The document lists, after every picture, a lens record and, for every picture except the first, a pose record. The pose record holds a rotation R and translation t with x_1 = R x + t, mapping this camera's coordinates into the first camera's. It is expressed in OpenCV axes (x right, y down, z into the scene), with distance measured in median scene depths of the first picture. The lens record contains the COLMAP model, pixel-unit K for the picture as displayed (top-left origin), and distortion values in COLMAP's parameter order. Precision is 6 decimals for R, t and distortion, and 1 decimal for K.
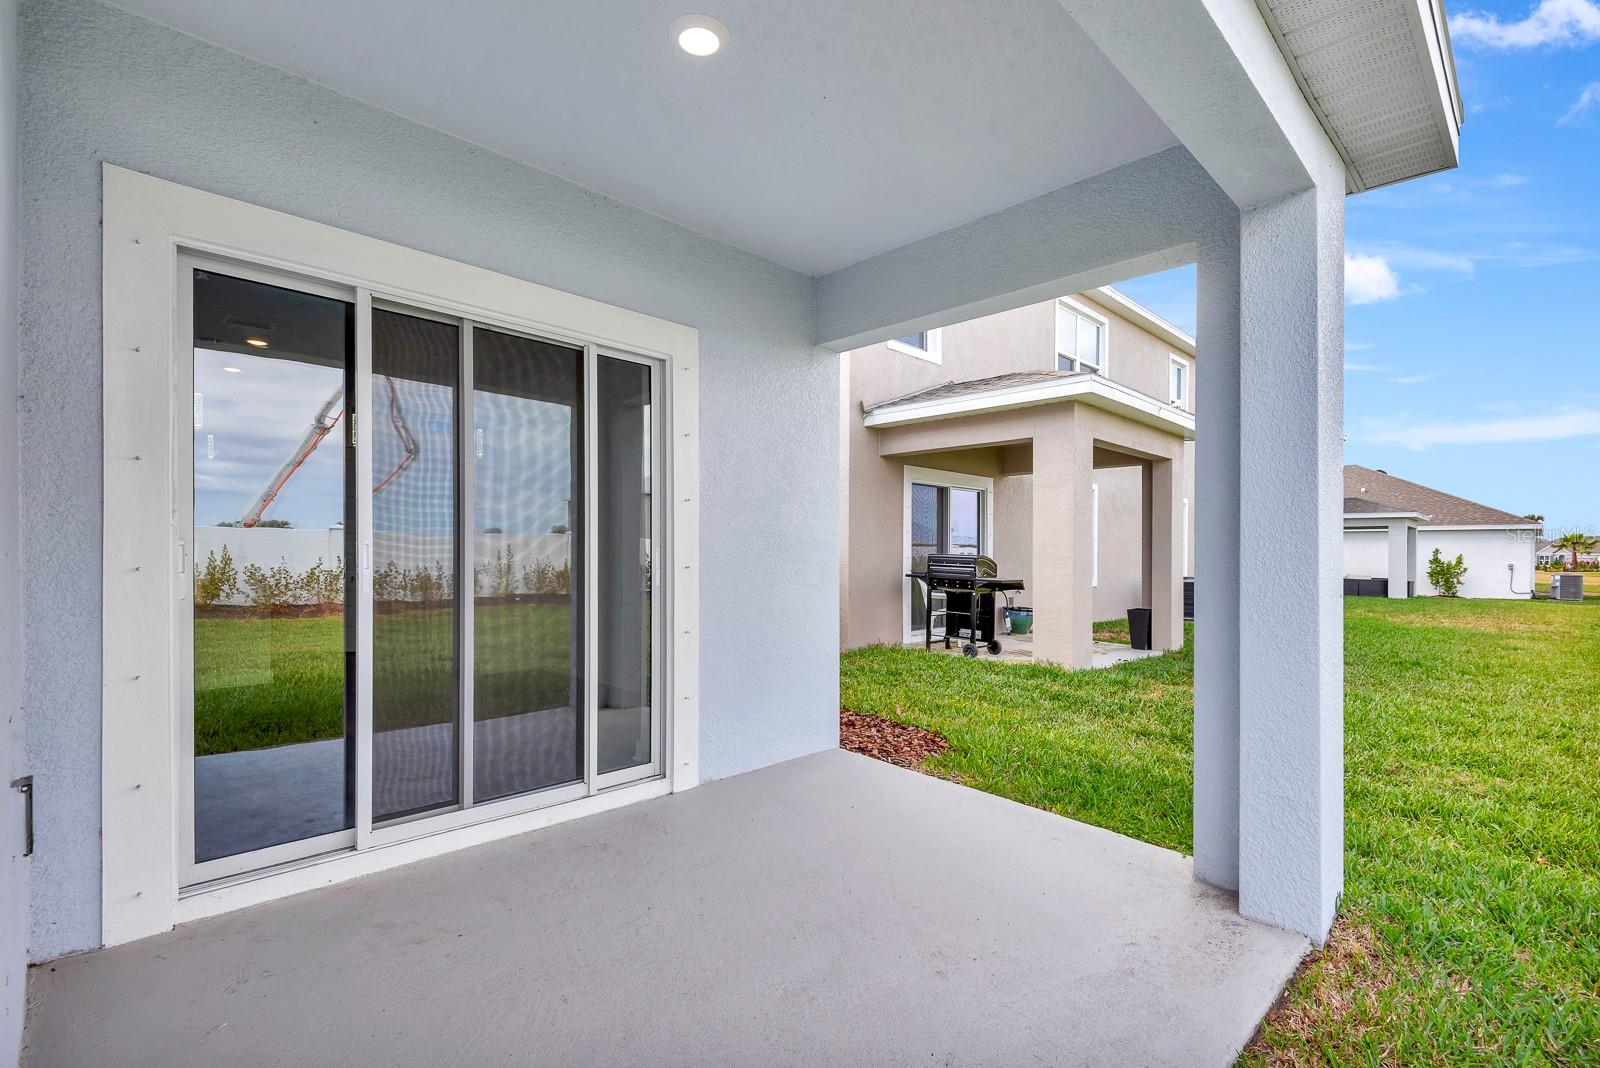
lens RADIAL K [[737.8, 0, 800.9], [0, 737.8, 553.6], [0, 0, 1]] dist [-0.000365, -0.000080]
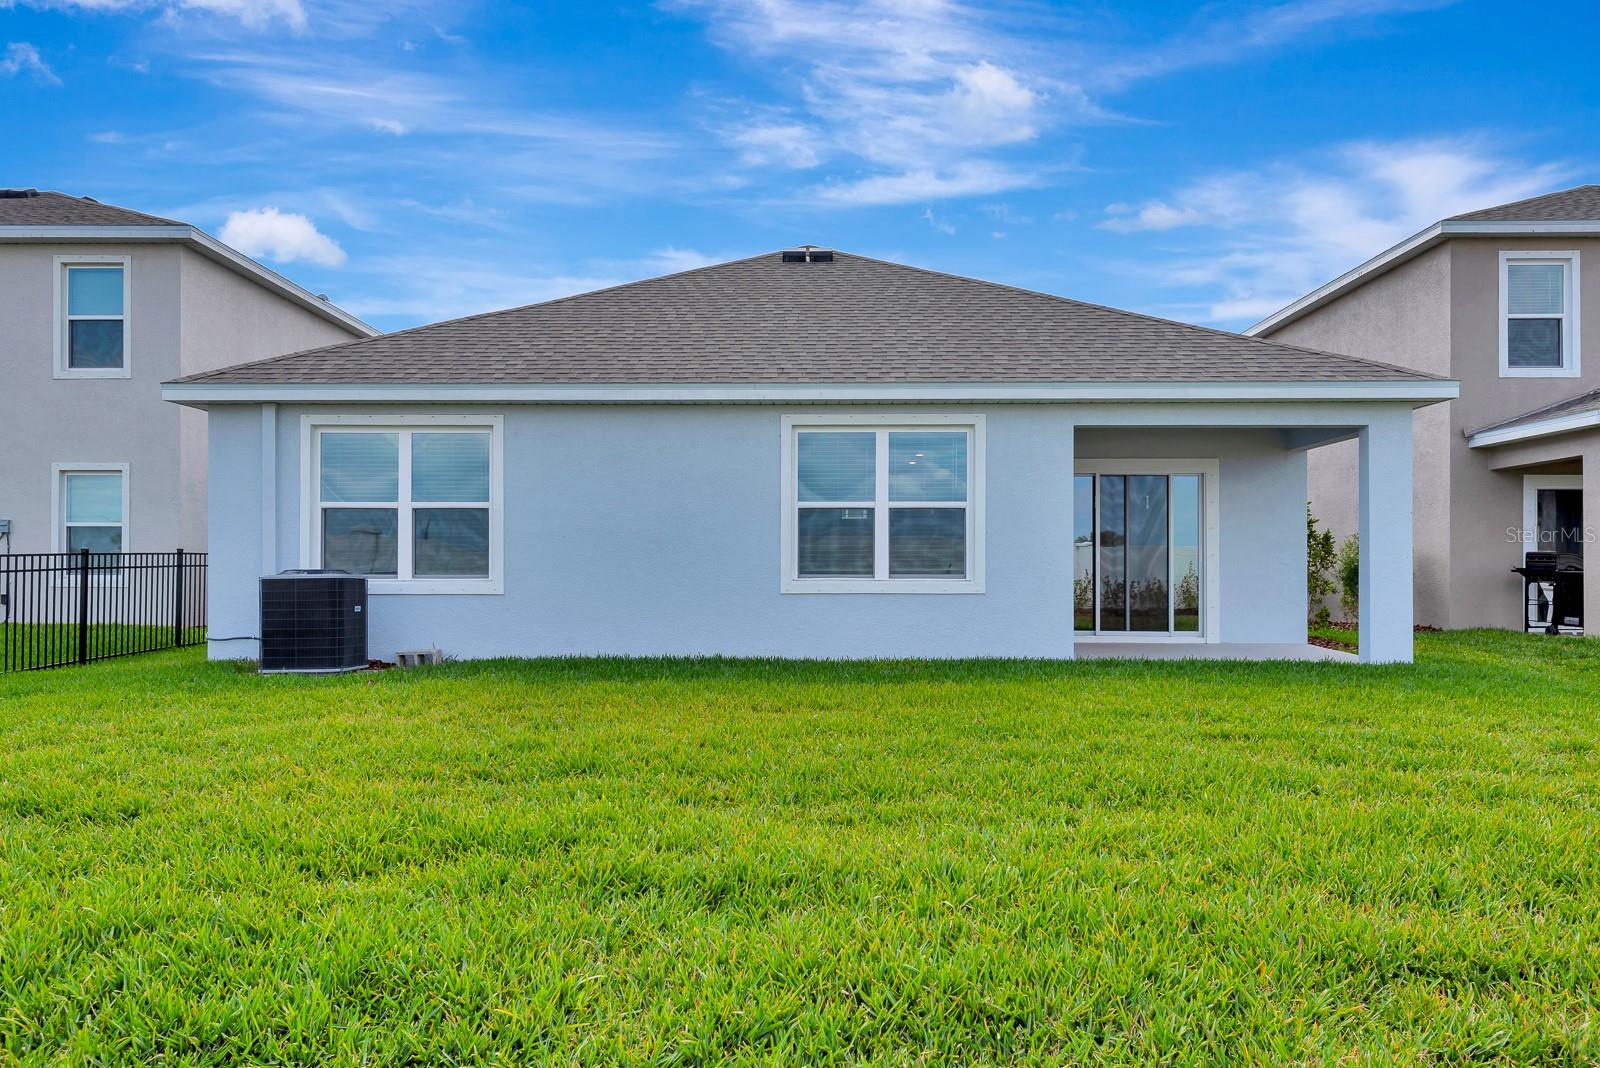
lens RADIAL K [[1142.5, 0, 800.9], [0, 1142.5, 571.6], [0, 0, 1]] dist [0.003677, 0.001553]
pose [[0.709560, -0.011679, -0.704548, 0.642381], [0.004146, 0.999915, -0.012400, 0.046045], [0.704633, 0.005877, 0.709548, -1.106372]]
